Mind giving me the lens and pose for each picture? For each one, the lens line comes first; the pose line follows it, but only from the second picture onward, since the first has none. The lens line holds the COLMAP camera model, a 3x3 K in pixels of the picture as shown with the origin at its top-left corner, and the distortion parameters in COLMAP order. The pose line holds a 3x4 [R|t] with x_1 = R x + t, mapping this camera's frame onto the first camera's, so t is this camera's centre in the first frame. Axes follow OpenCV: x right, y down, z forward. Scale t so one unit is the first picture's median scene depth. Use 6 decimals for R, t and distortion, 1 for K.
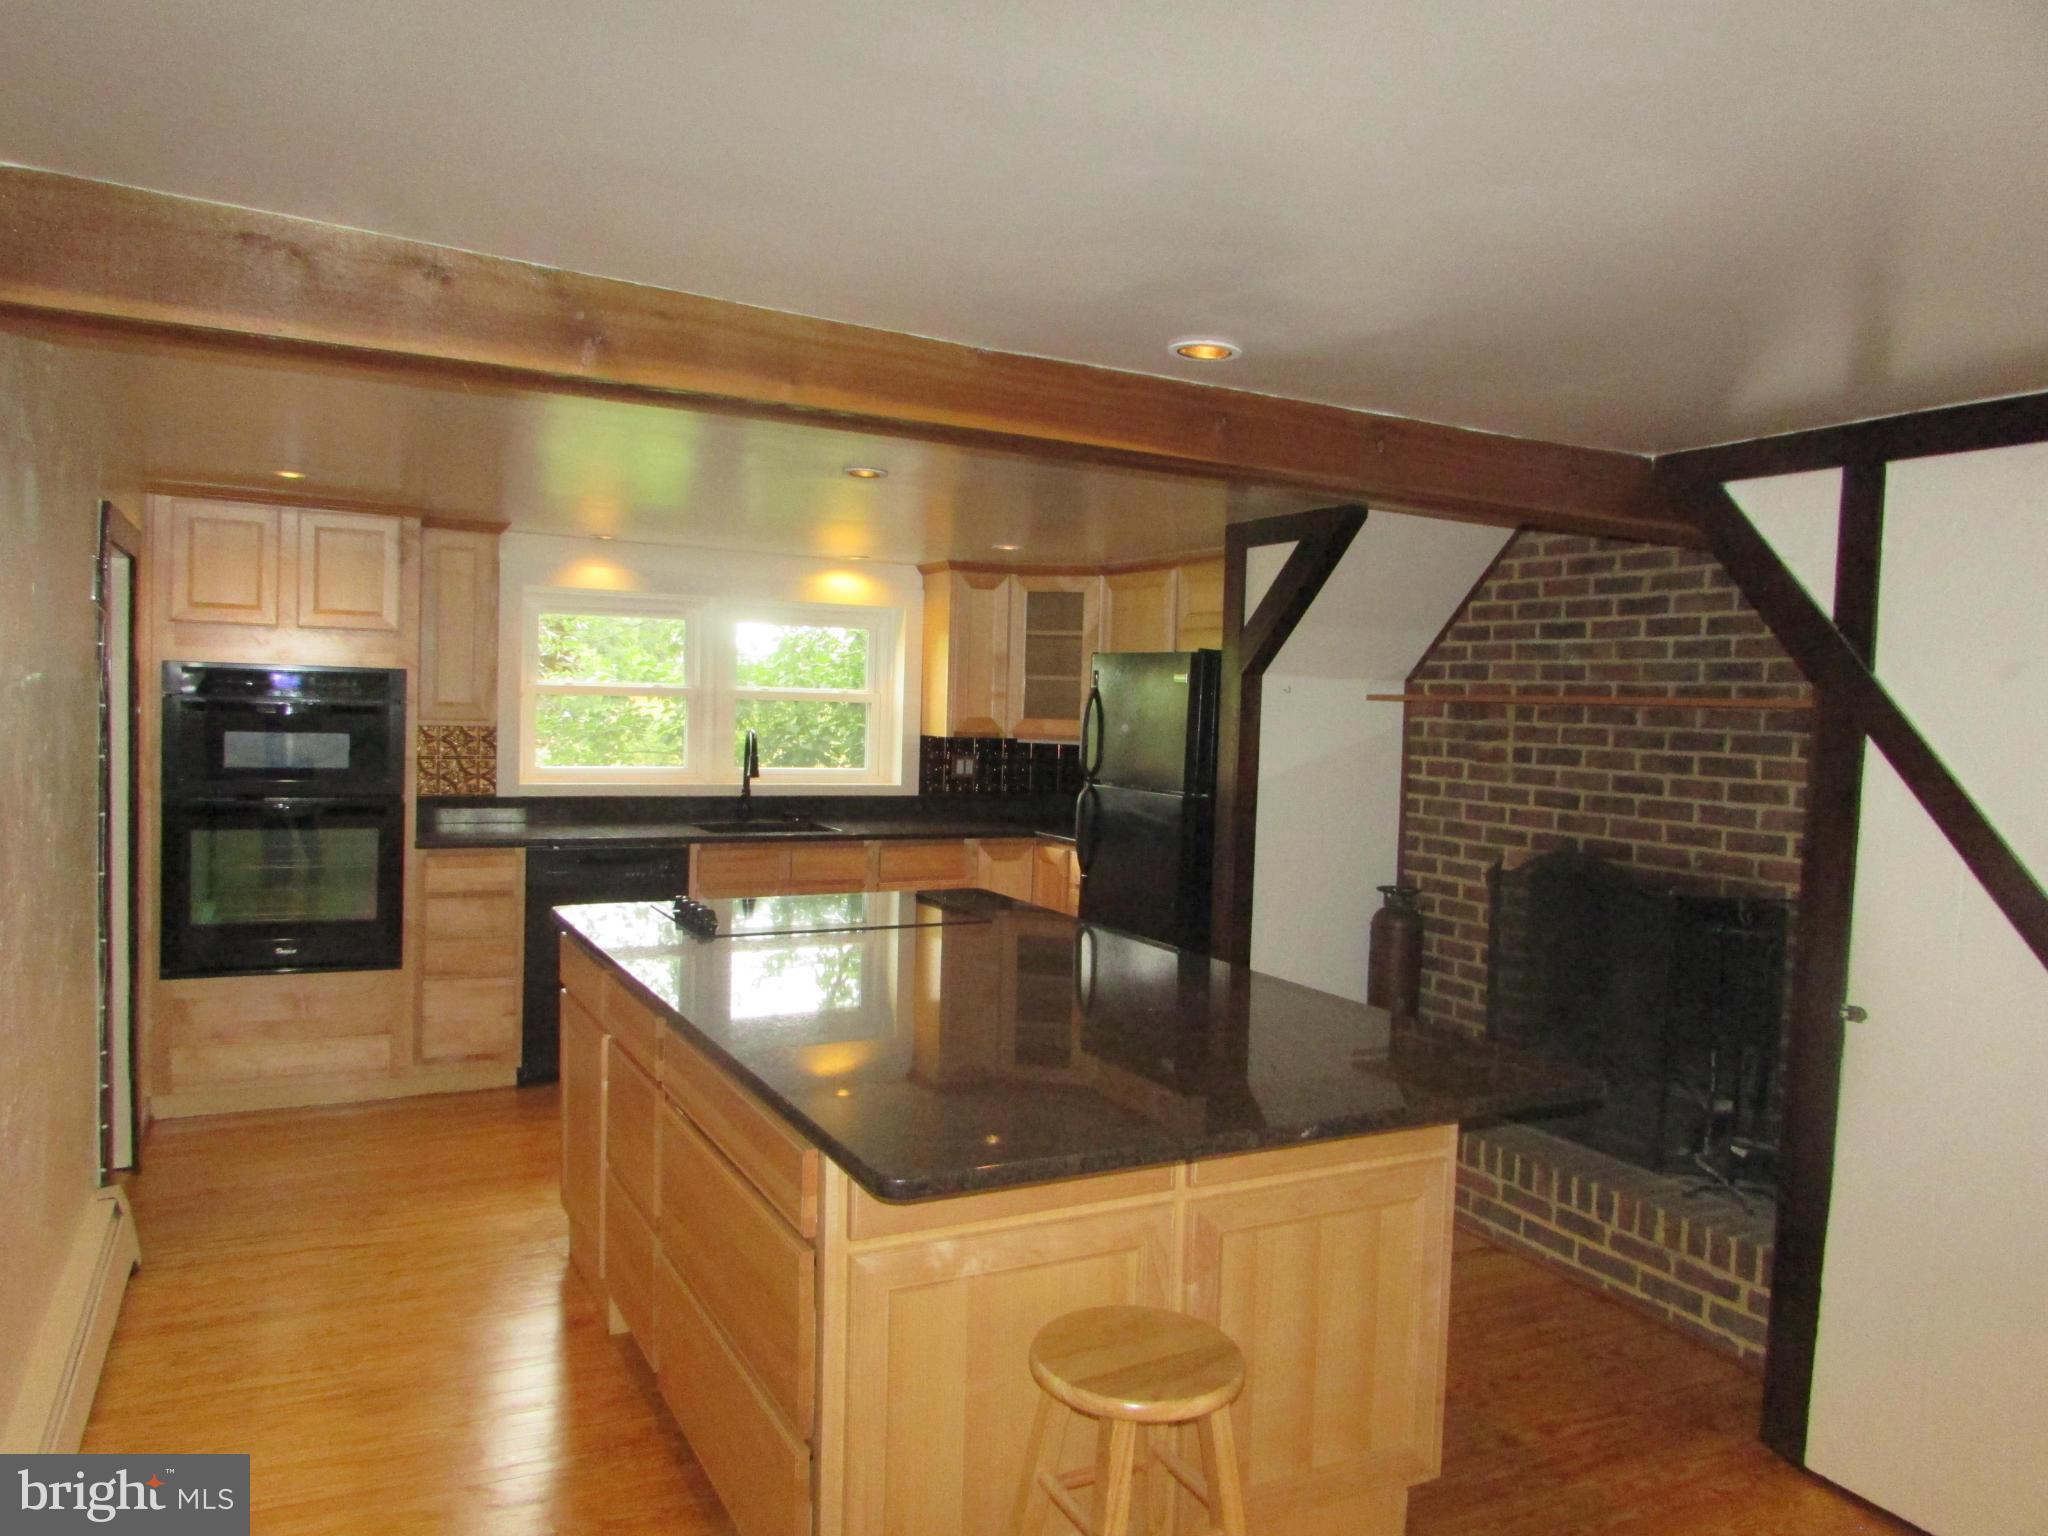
lens RADIAL K [[1473.7, 0, 1017.1], [0, 1473.7, 757.9], [0, 0, 1]] dist [-0.005557, -0.003685]
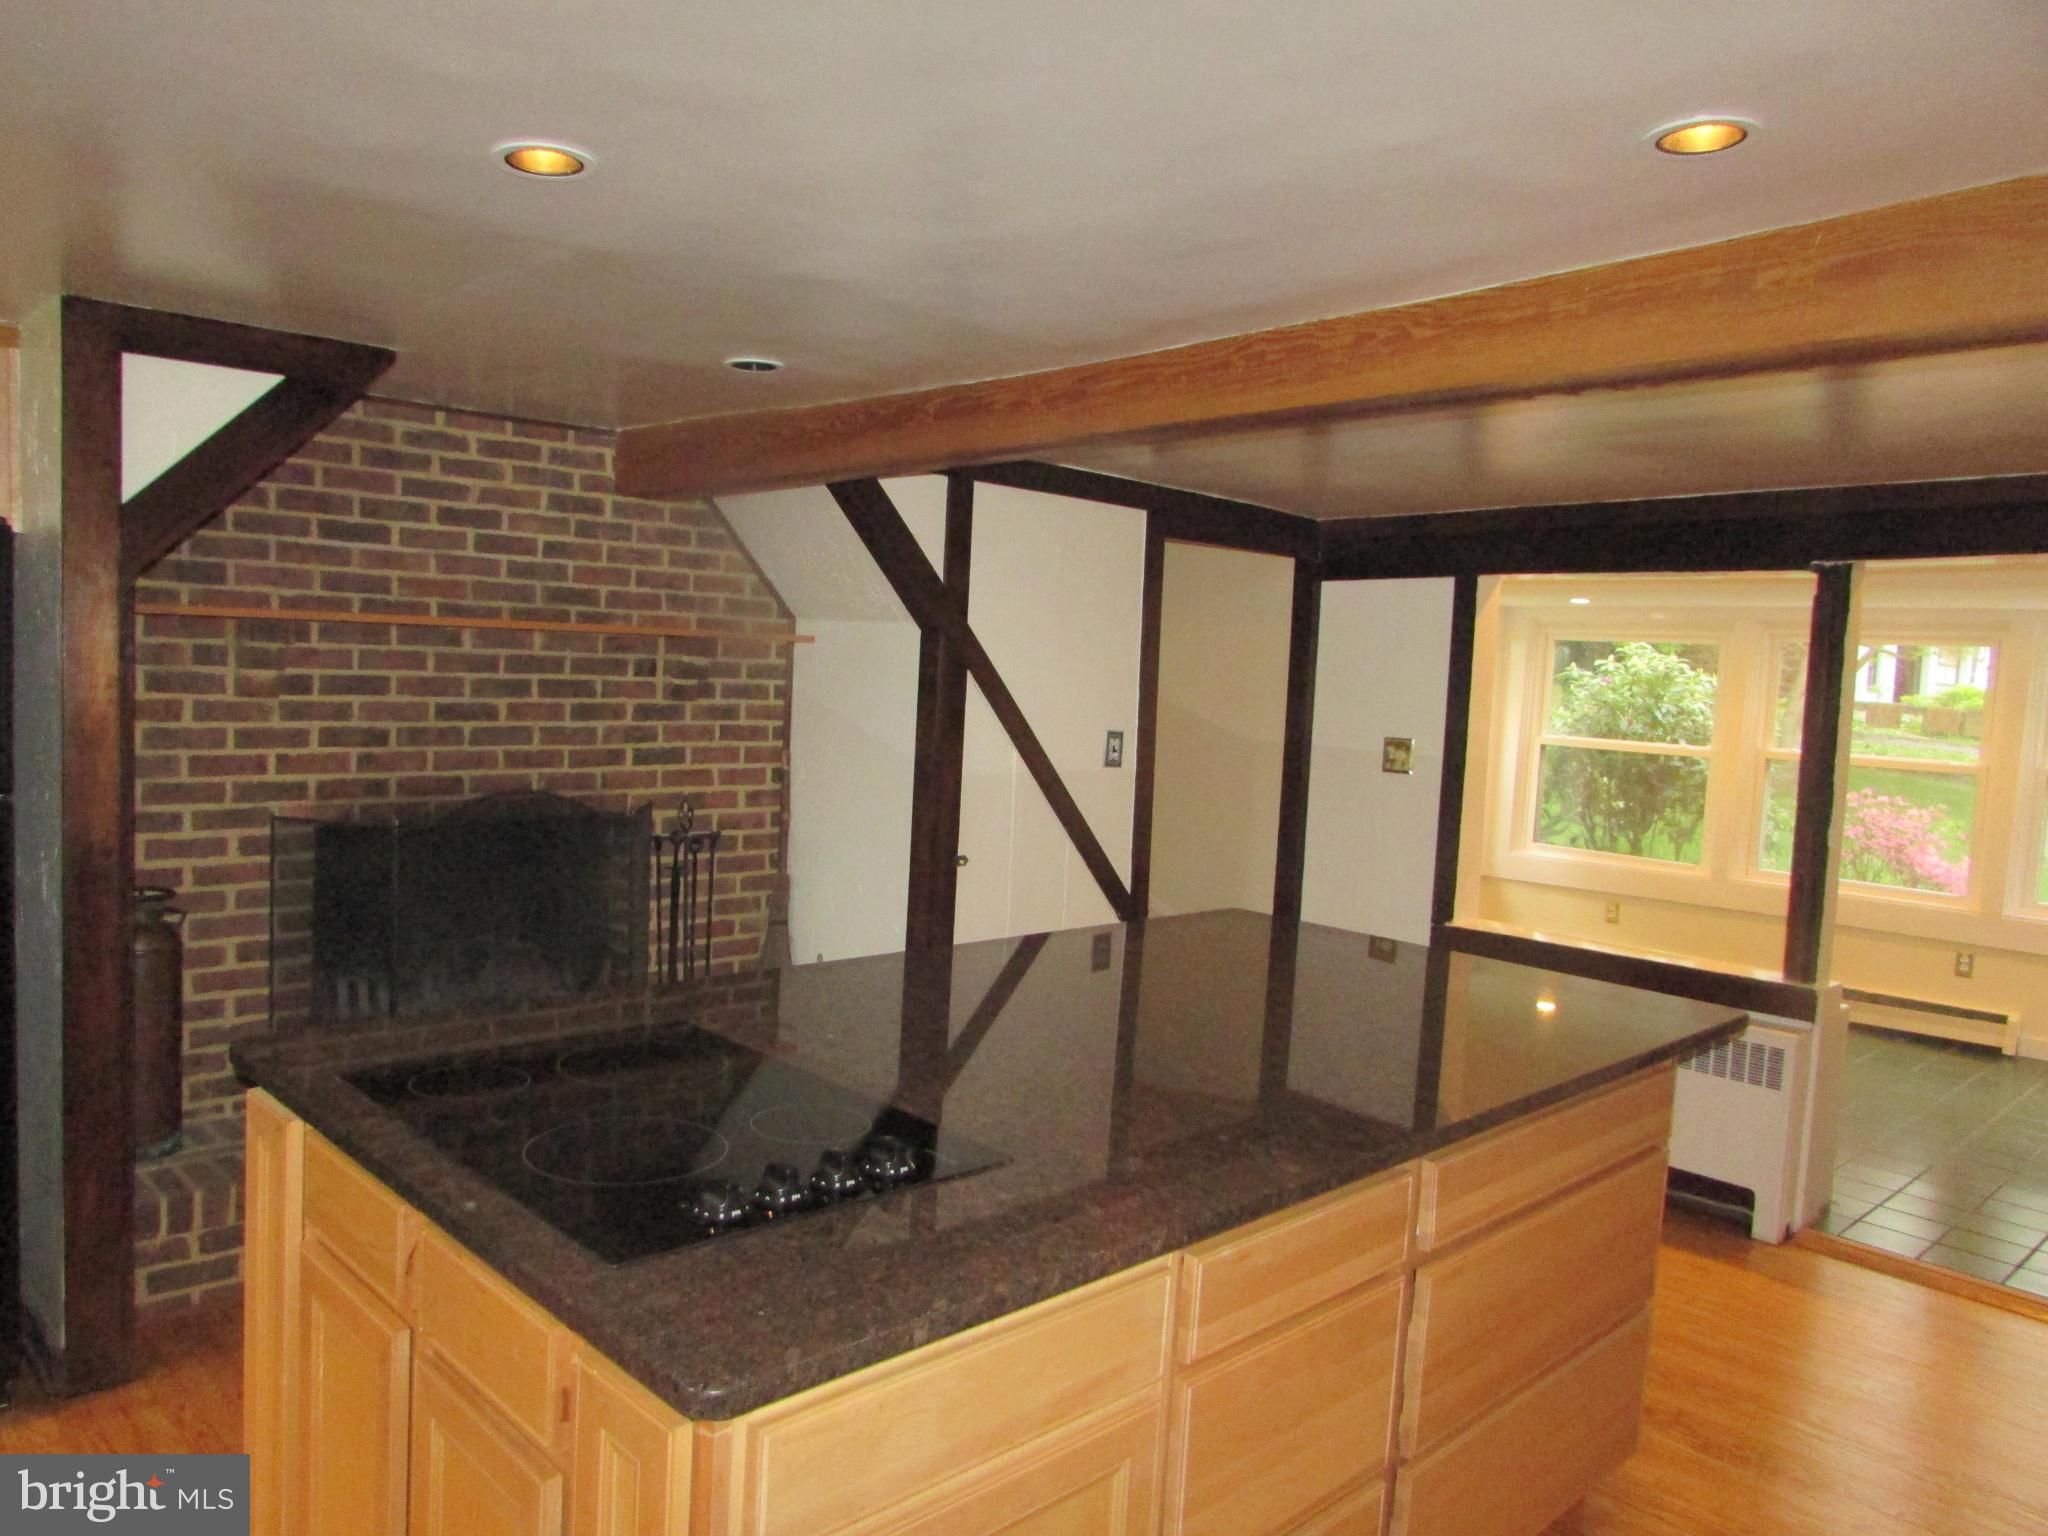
lens RADIAL K [[1473.7, 0, 1017.1], [0, 1473.7, 757.9], [0, 0, 1]] dist [-0.005557, -0.003685]
pose [[-0.277423, -0.110941, 0.954321, -0.571898], [-0.013923, 0.993671, 0.111468, -0.061880], [-0.960647, 0.017636, -0.277212, 0.936222]]
